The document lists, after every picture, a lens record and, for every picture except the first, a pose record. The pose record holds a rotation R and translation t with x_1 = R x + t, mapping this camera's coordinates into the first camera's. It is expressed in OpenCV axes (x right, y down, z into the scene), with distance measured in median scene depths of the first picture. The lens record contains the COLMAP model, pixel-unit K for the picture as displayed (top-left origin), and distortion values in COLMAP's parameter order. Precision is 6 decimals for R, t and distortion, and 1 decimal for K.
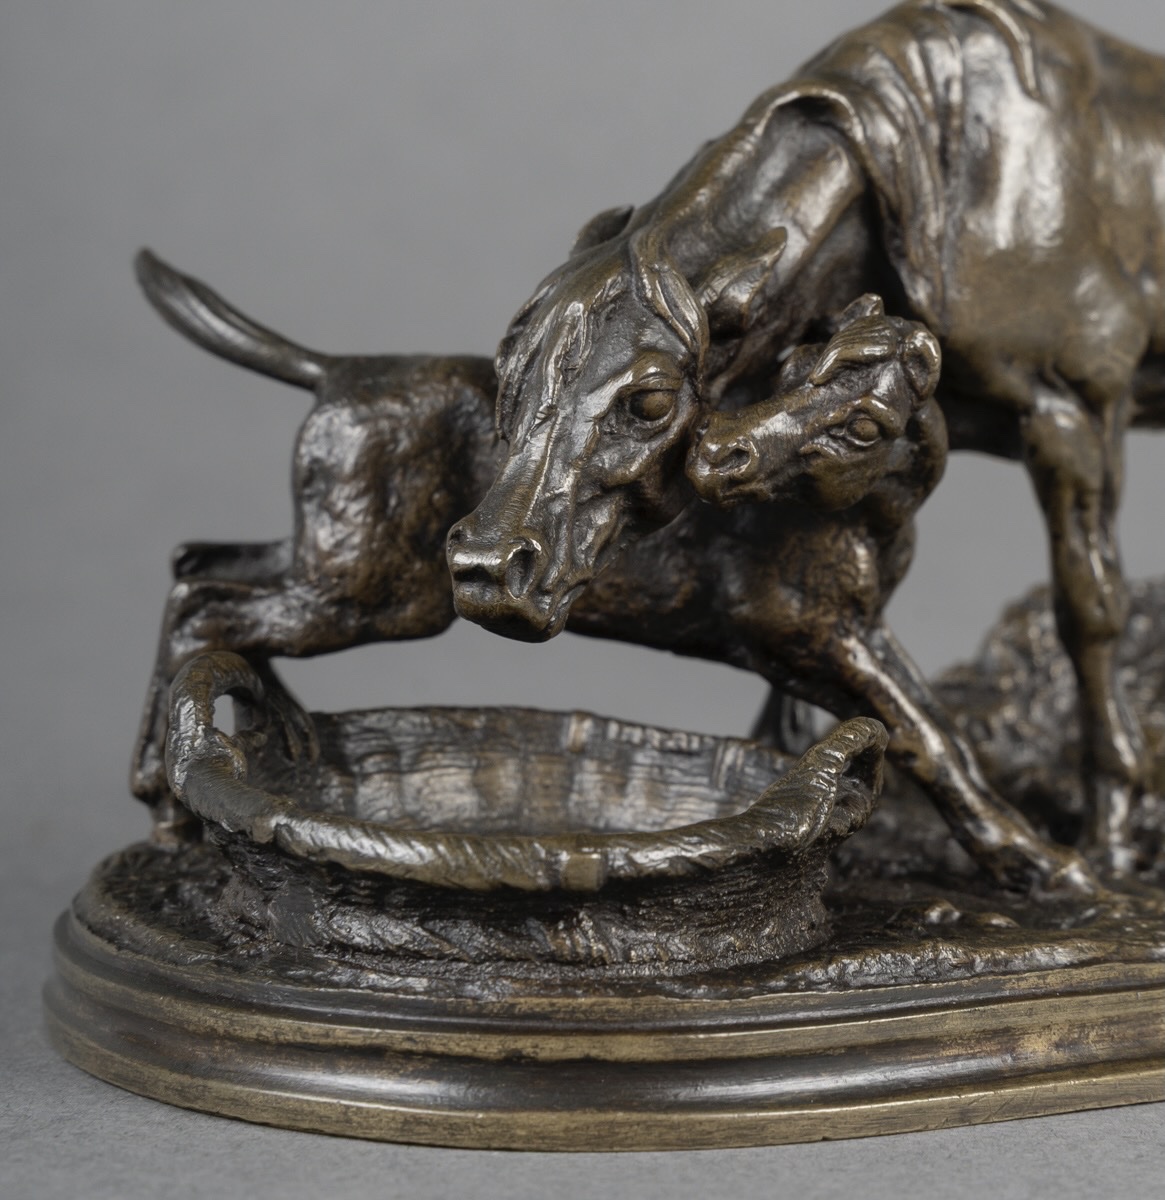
lens RADIAL K [[5750.0, 0, 594.9], [0, 5750.0, 600.7], [0, 0, 1]] dist [-0.147789, 0.000000]
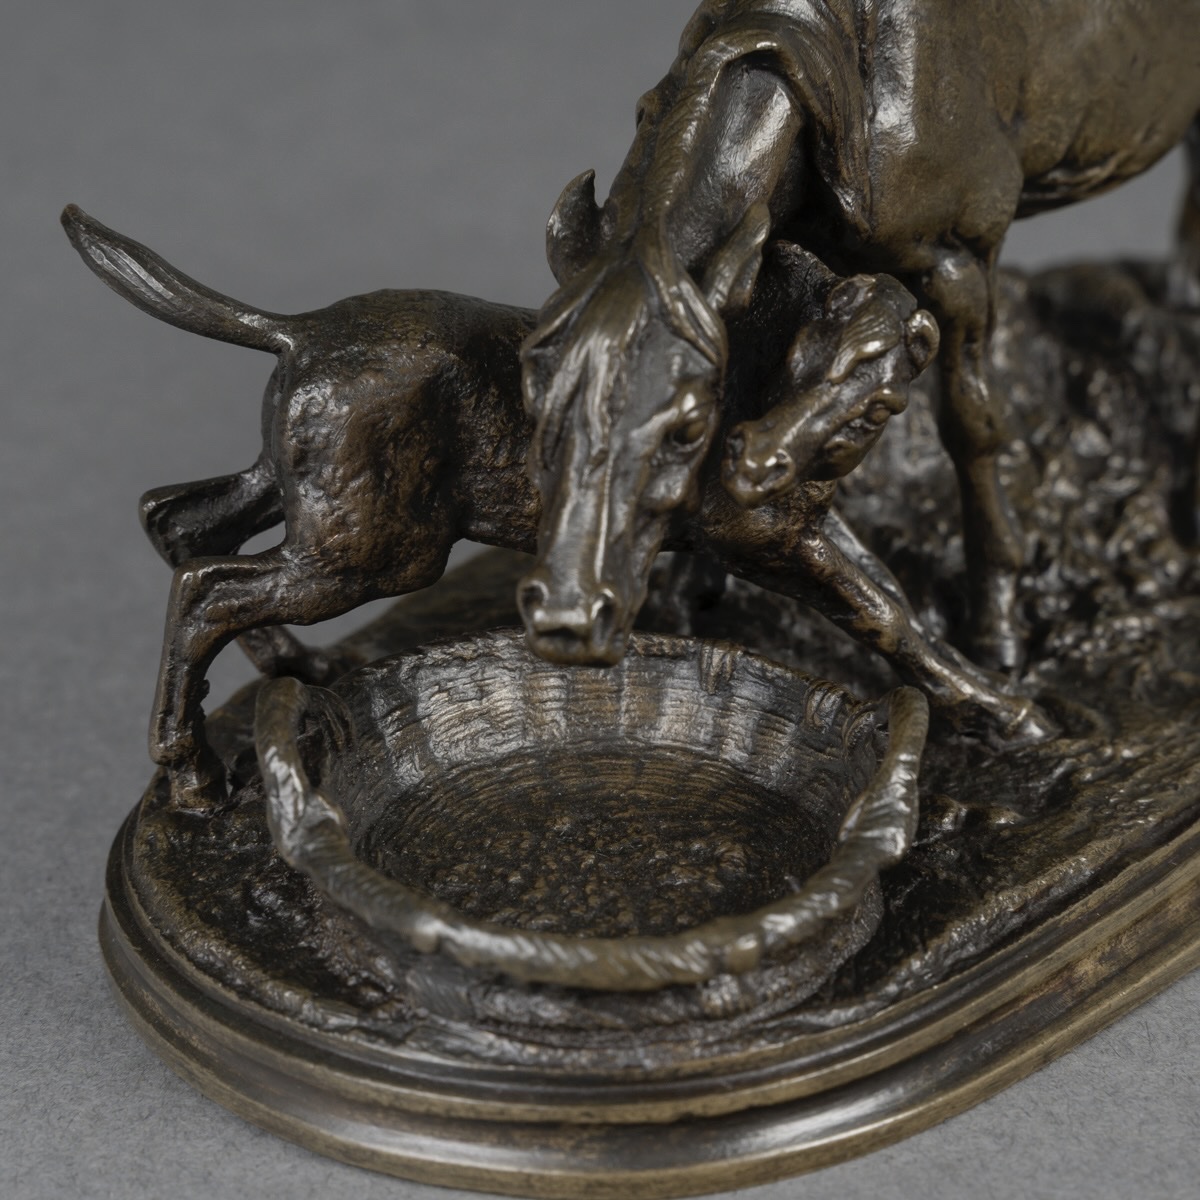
lens RADIAL K [[4767.0, 0, 596.5], [0, 4767.0, 604.9], [0, 0, 1]] dist [-0.031977, 0.000000]
pose [[0.963820, -0.144528, 0.223970, -0.202181], [0.065078, 0.942406, 0.328080, -0.285206], [-0.258487, -0.301635, 0.917715, 0.201052]]
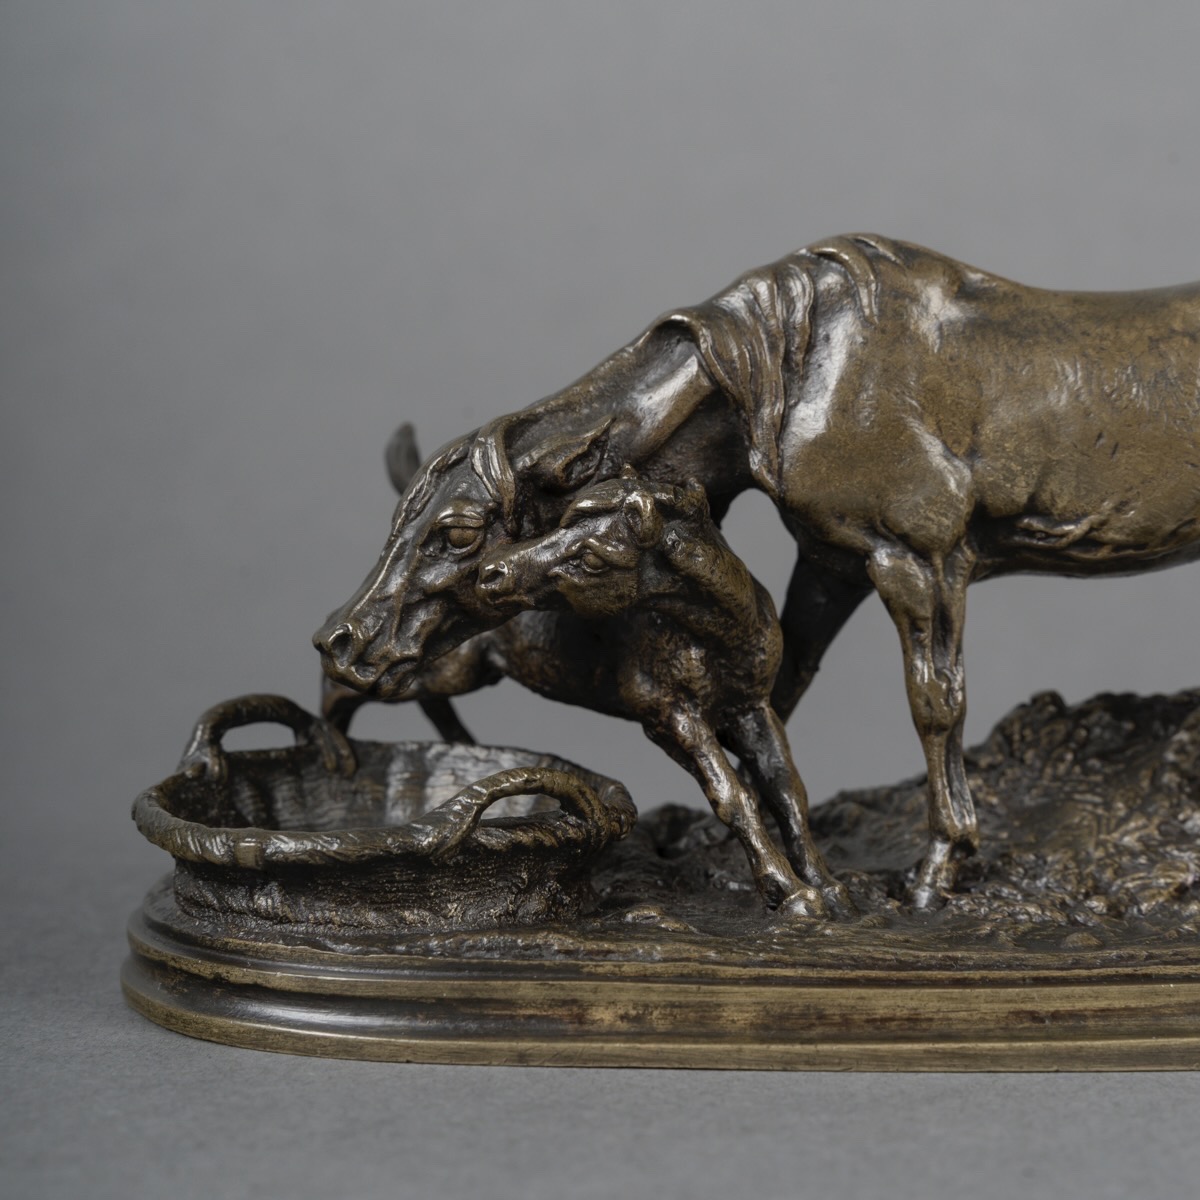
lens RADIAL K [[3974.0, 0, 589.3], [0, 3974.0, 610.0], [0, 0, 1]] dist [0.010293, 0.000000]
pose [[0.798754, 0.047915, -0.599747, 0.618239], [-0.056879, 0.998373, 0.004010, -0.021671], [0.598963, 0.030910, 0.800180, 0.231956]]
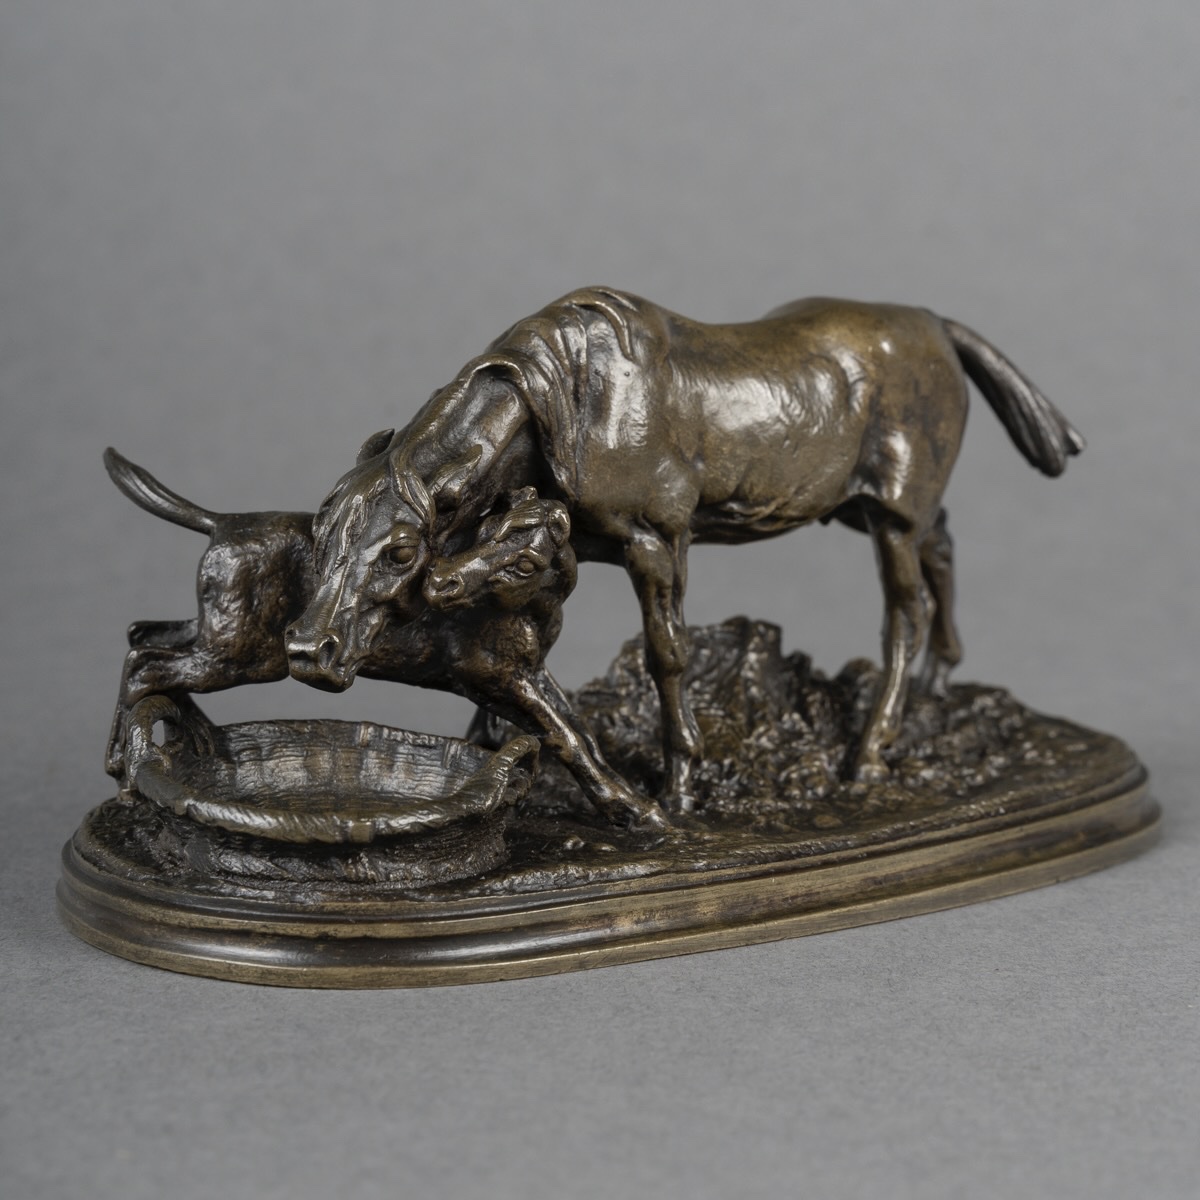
lens RADIAL K [[4324.1, 0, 590.5], [0, 4324.1, 600.4], [0, 0, 1]] dist [-0.299192, 0.000000]
pose [[0.999509, -0.007957, 0.030306, 0.026719], [0.006749, 0.999187, 0.039757, -0.070981], [-0.030598, -0.039533, 0.998750, -0.301032]]
